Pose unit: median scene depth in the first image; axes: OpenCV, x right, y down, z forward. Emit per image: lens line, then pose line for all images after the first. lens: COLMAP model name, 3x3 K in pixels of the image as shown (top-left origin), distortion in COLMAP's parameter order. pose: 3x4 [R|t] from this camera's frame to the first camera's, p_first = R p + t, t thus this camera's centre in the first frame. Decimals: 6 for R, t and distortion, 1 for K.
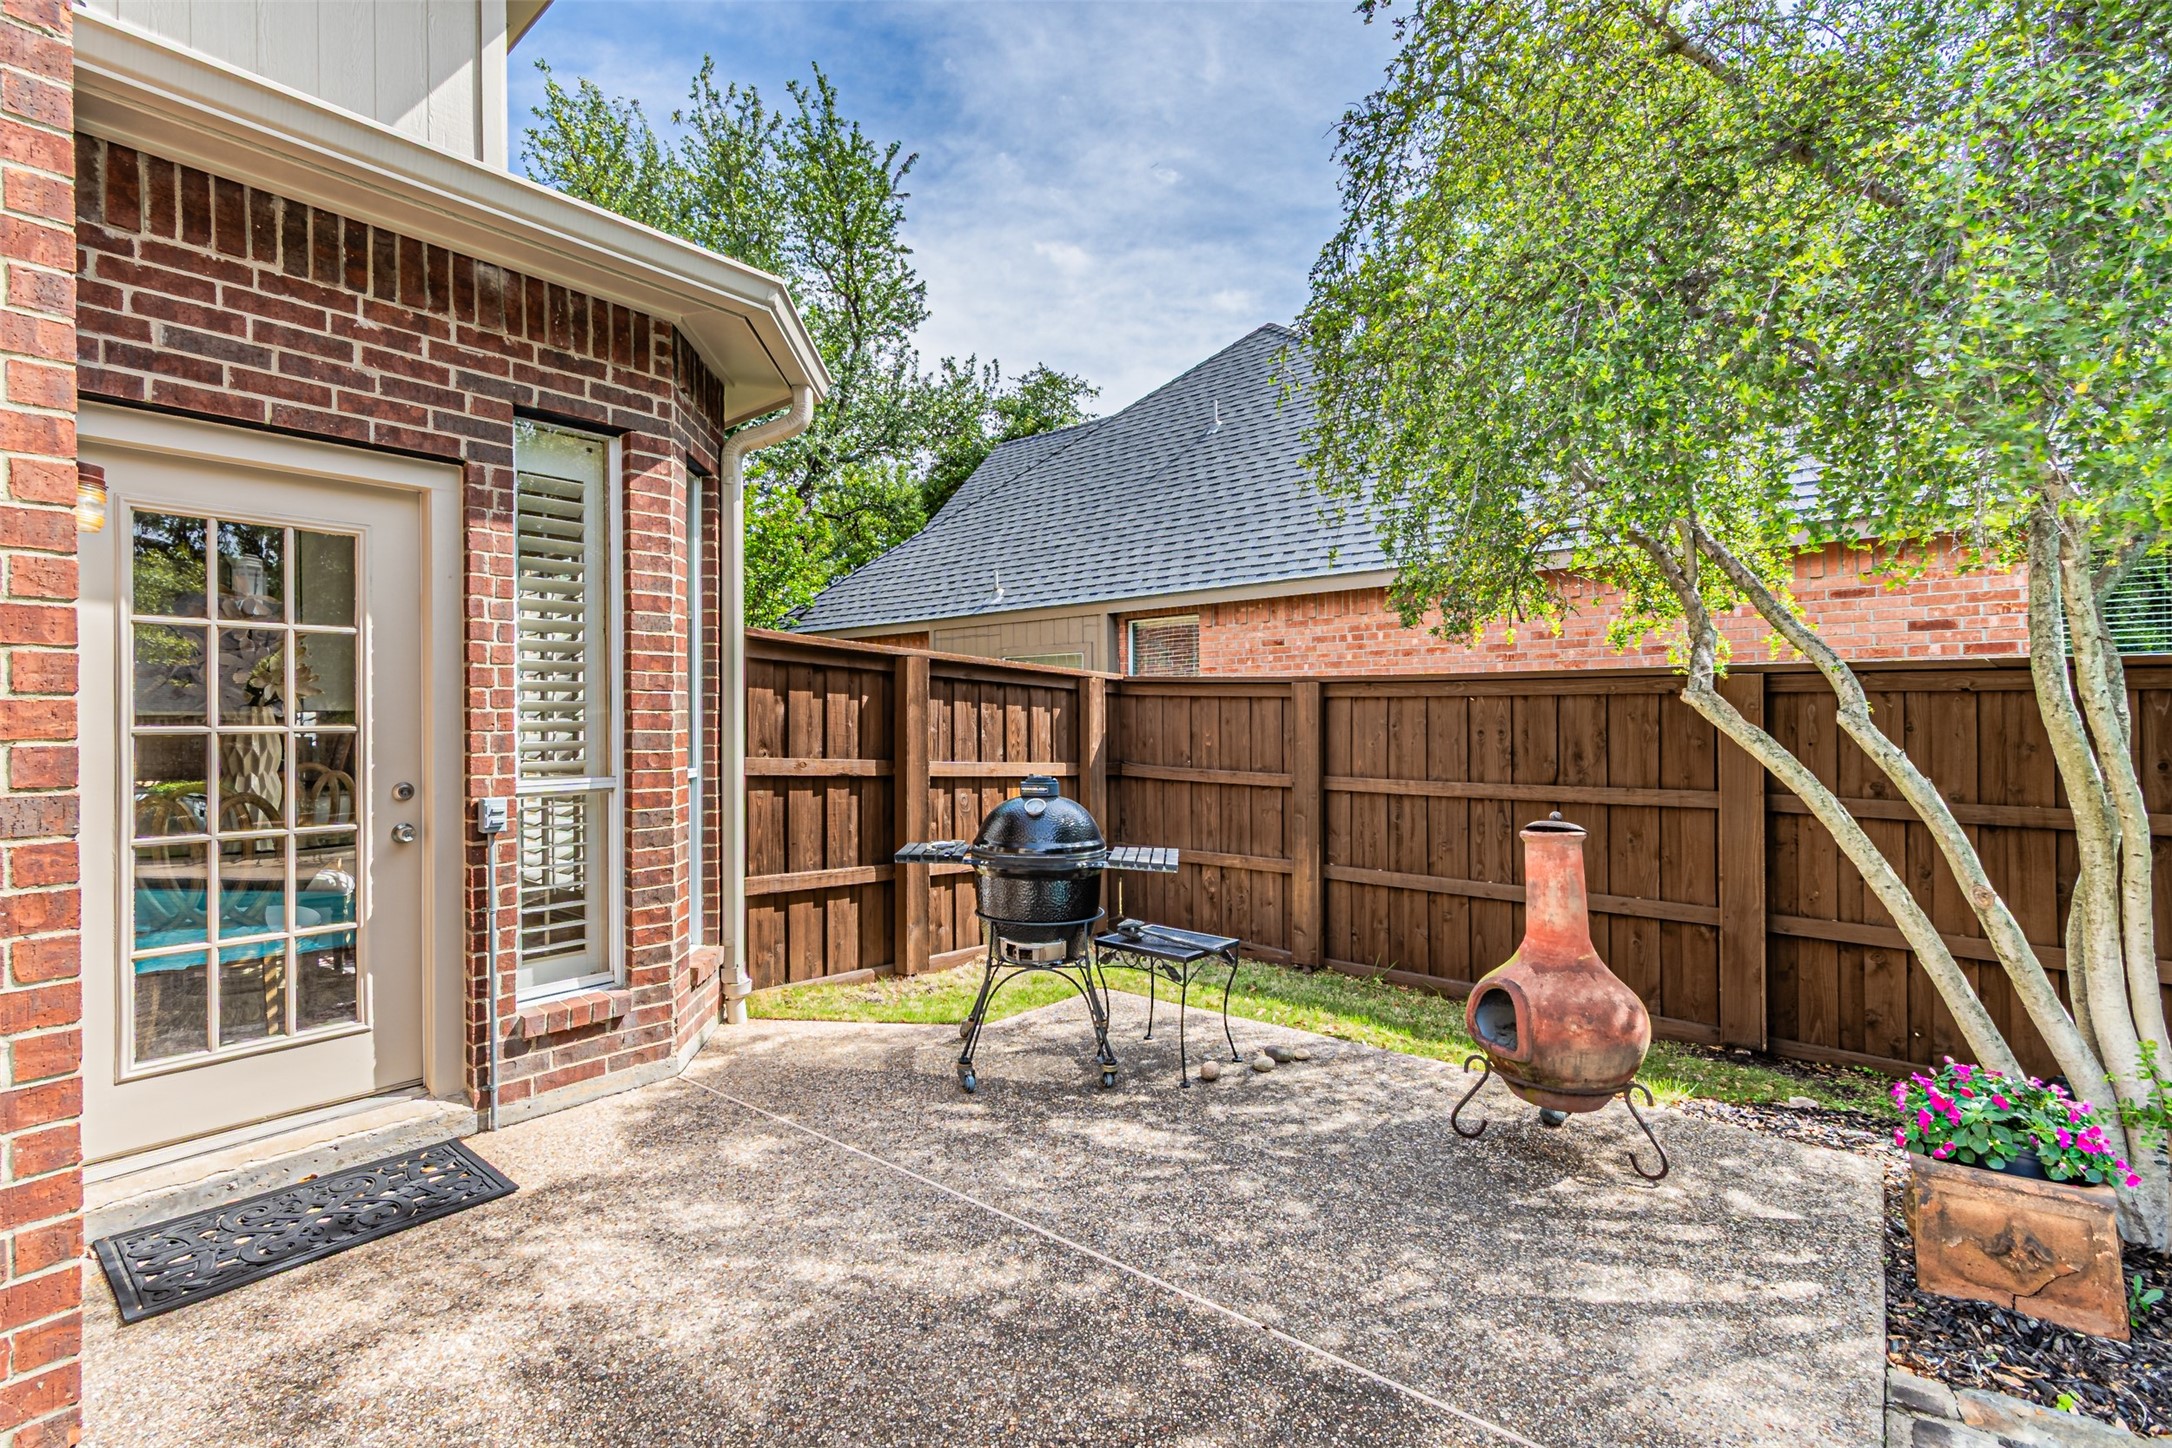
lens RADIAL K [[955.4, 0, 1064.6], [0, 955.4, 720.7], [0, 0, 1]] dist [-0.000463, 0.000036]
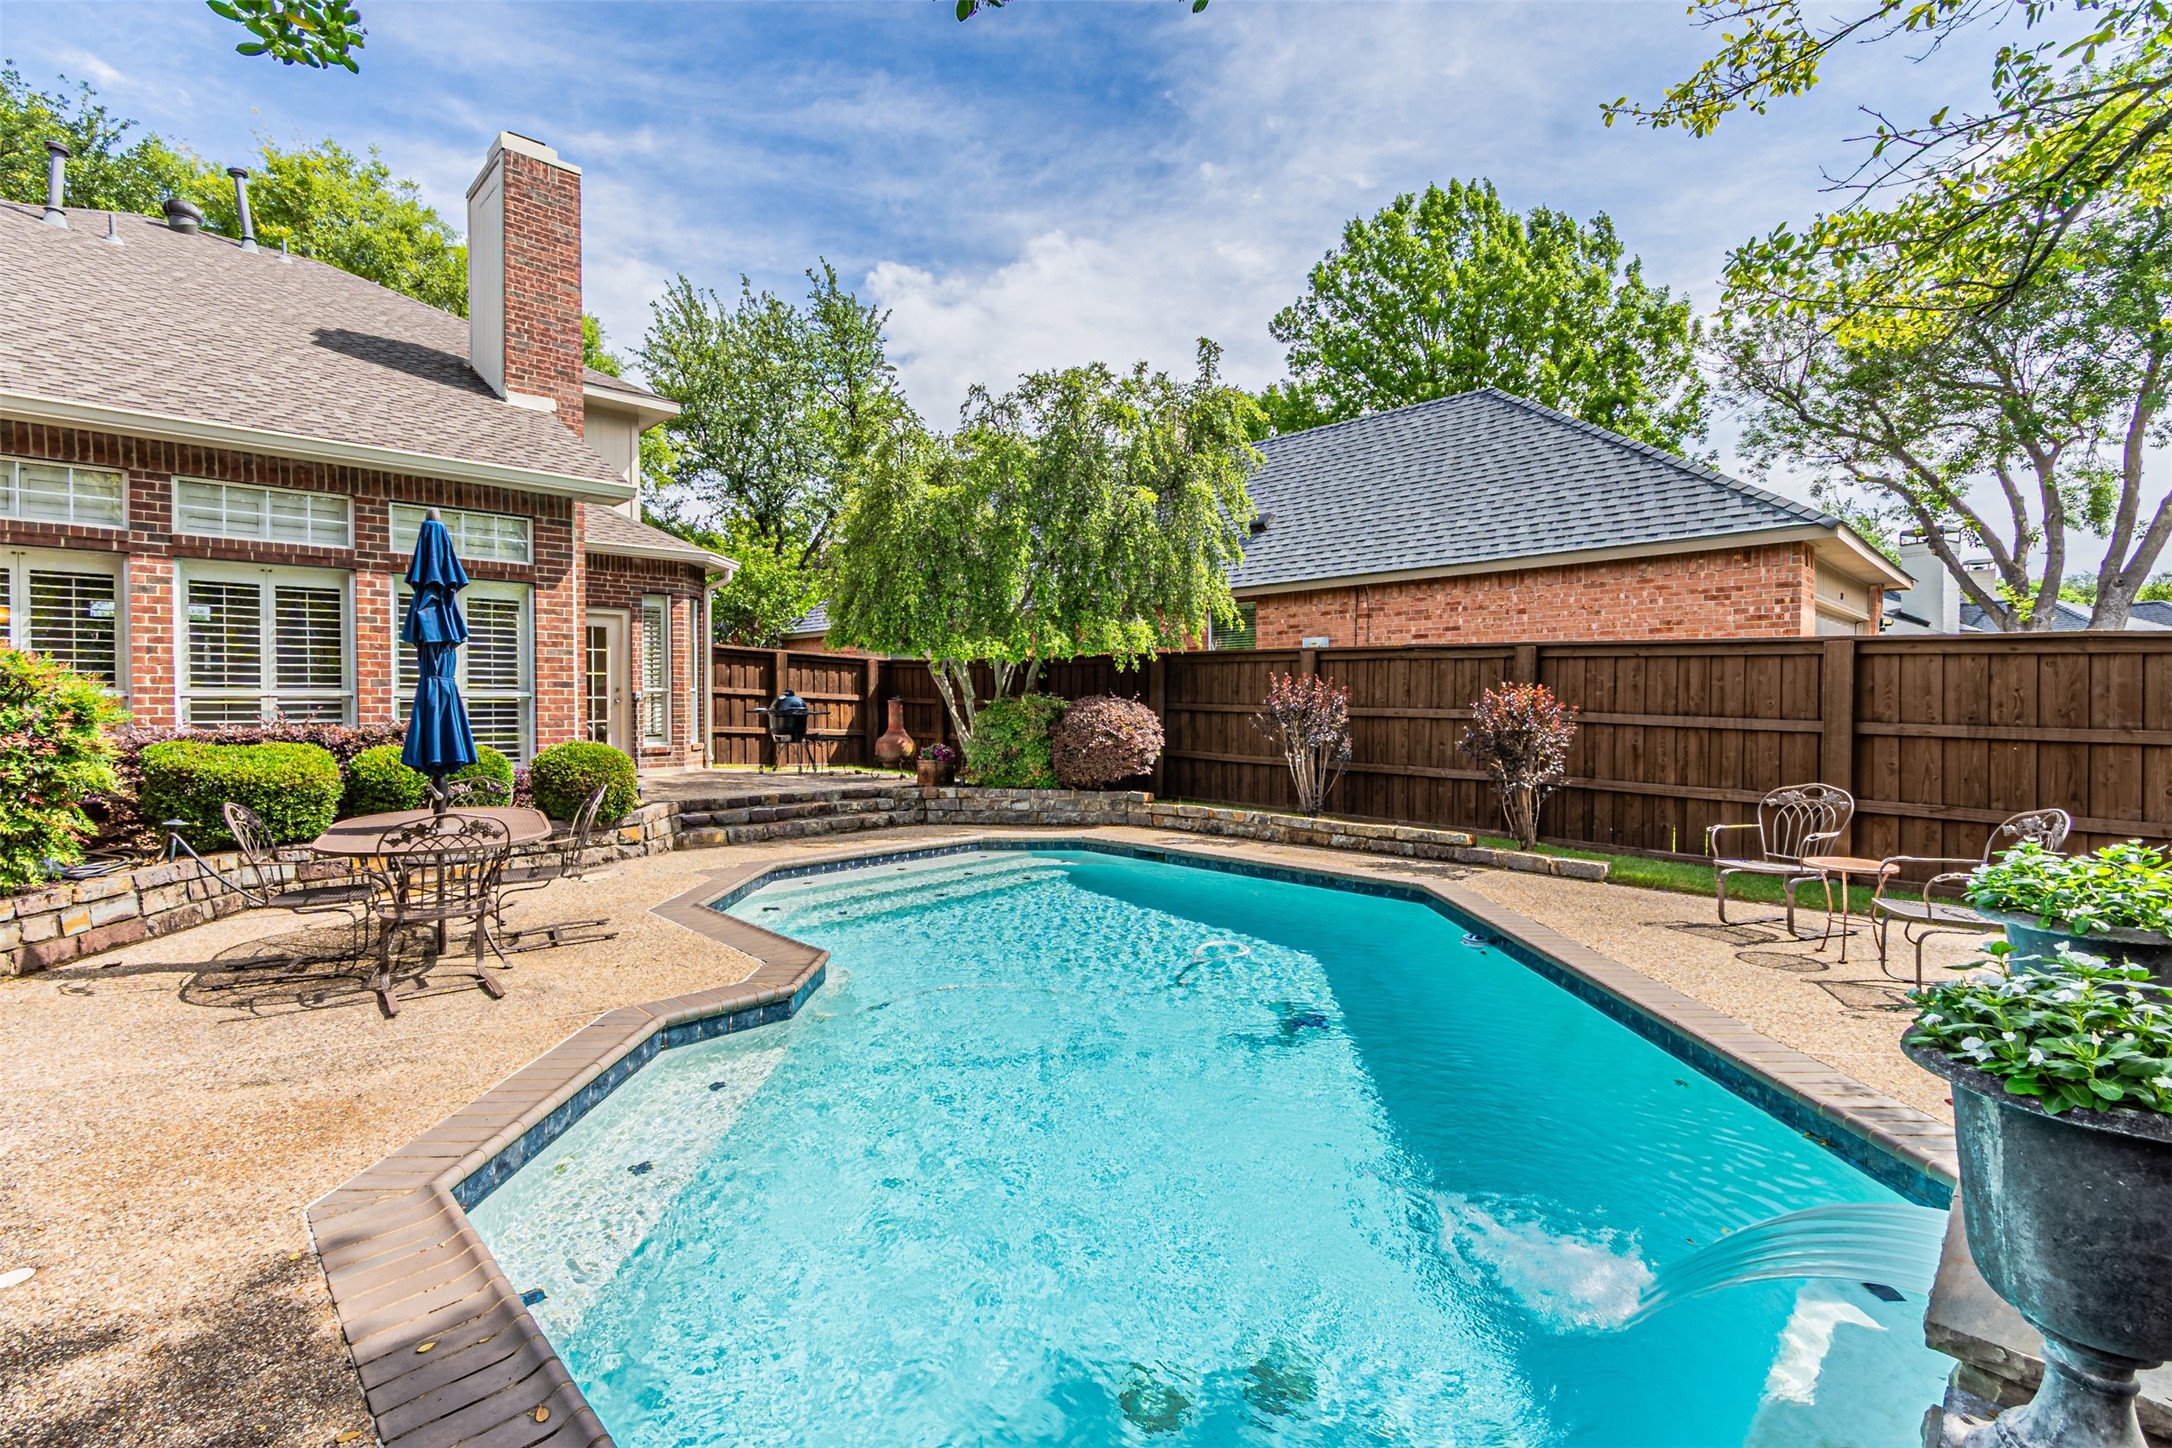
lens RADIAL K [[955.4, 0, 1064.6], [0, 955.4, 720.7], [0, 0, 1]] dist [-0.000463, 0.000036]
pose [[0.994731, 0.007695, -0.102233, 1.052913], [-0.005038, 0.999643, 0.026225, 0.058069], [0.102399, -0.025572, 0.994415, -1.855620]]
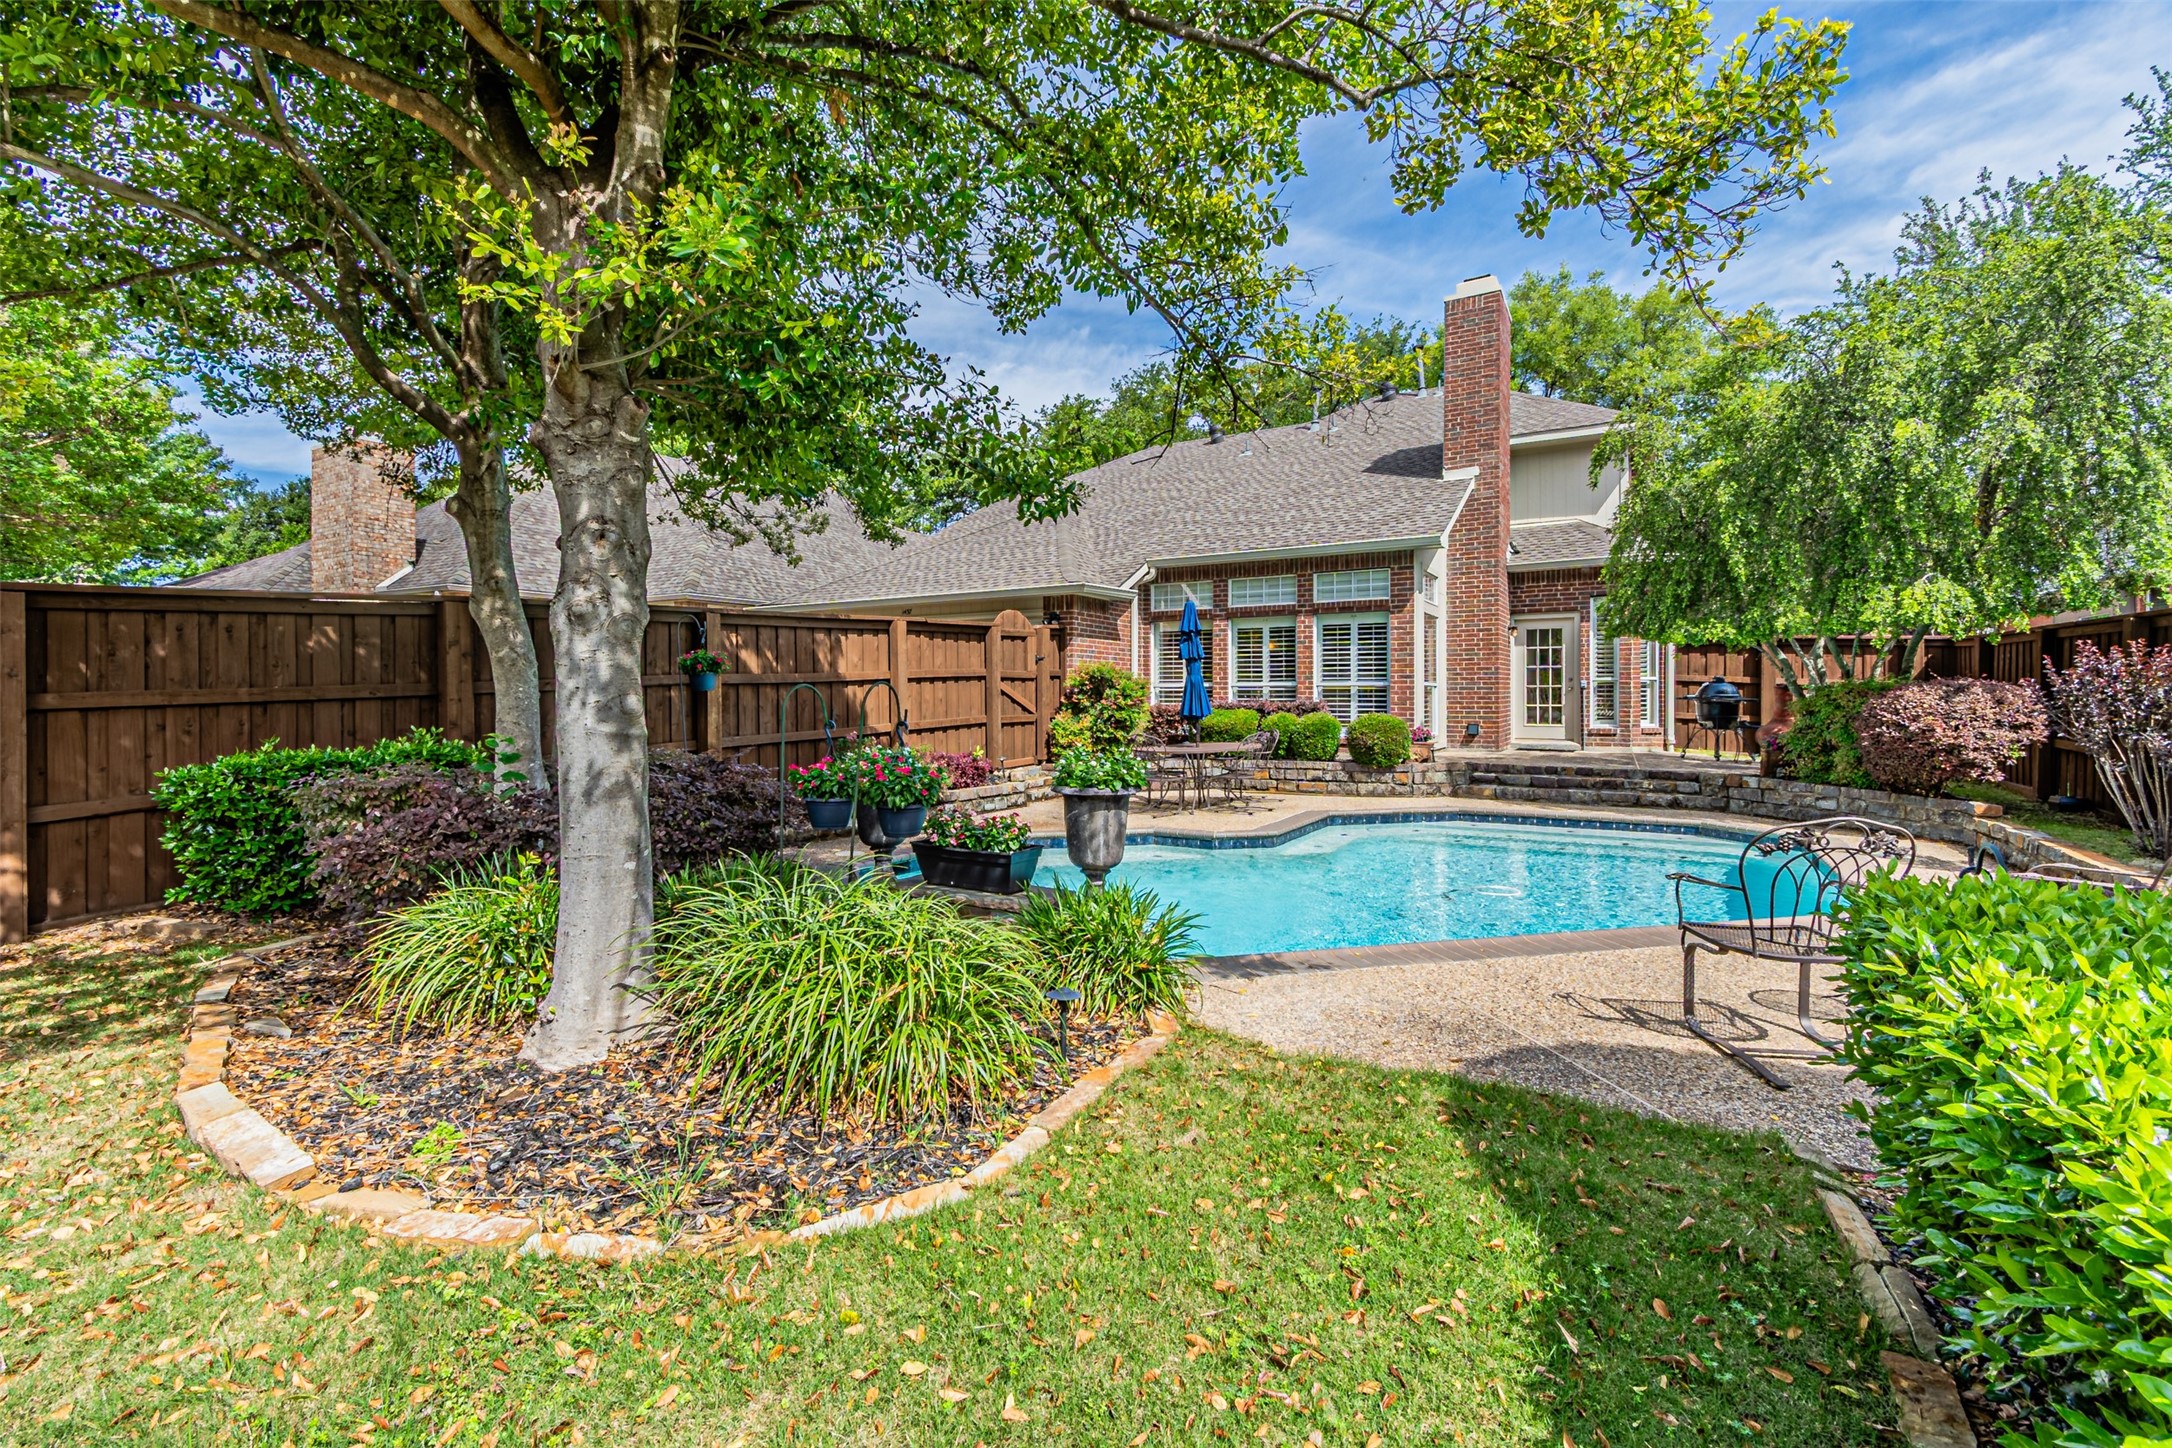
lens RADIAL K [[934.0, 0, 1080.2], [0, 934.0, 696.4], [0, 0, 1]] dist [0.000222, 0.000136]
pose [[0.137115, 0.007739, -0.990525, 2.424035], [0.004356, 0.999955, 0.008416, 0.072224], [0.990546, -0.005469, 0.137075, -1.403033]]
